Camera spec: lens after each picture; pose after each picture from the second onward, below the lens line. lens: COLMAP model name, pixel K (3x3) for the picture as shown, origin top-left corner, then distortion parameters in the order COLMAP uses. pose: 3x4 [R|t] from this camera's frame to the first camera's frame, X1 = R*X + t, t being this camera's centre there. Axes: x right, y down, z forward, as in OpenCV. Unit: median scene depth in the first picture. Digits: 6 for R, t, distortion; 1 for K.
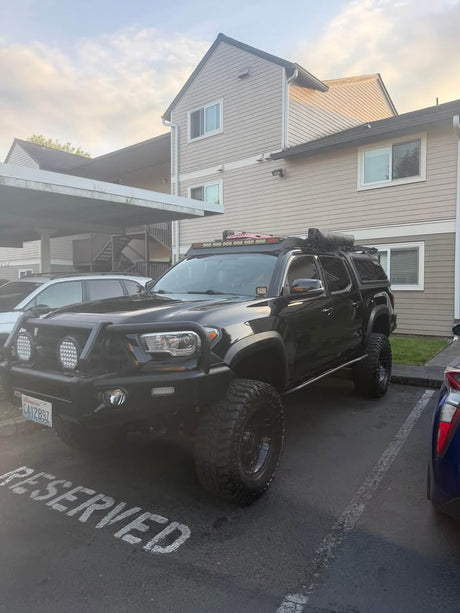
lens RADIAL K [[432.0, 0, 226.6], [0, 432.0, 307.1], [0, 0, 1]] dist [0.025345, -0.033507]
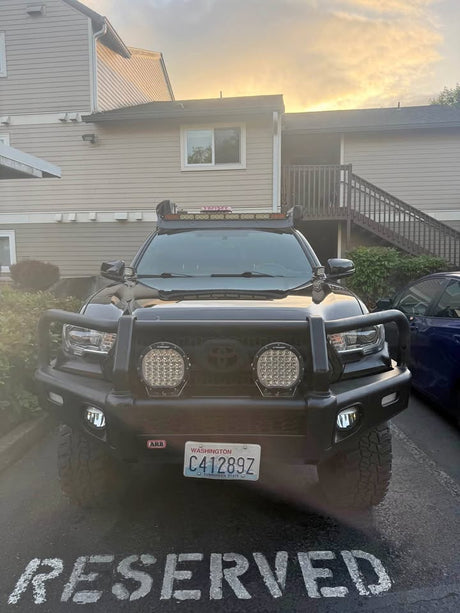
lens RADIAL K [[432.0, 0, 225.5], [0, 432.0, 307.5], [0, 0, 1]] dist [0.025345, -0.033507]
pose [[0.826486, -0.055364, 0.560229, -0.443010], [0.029787, 0.998059, 0.054688, -0.014124], [-0.562169, -0.028511, 0.826531, 0.267962]]
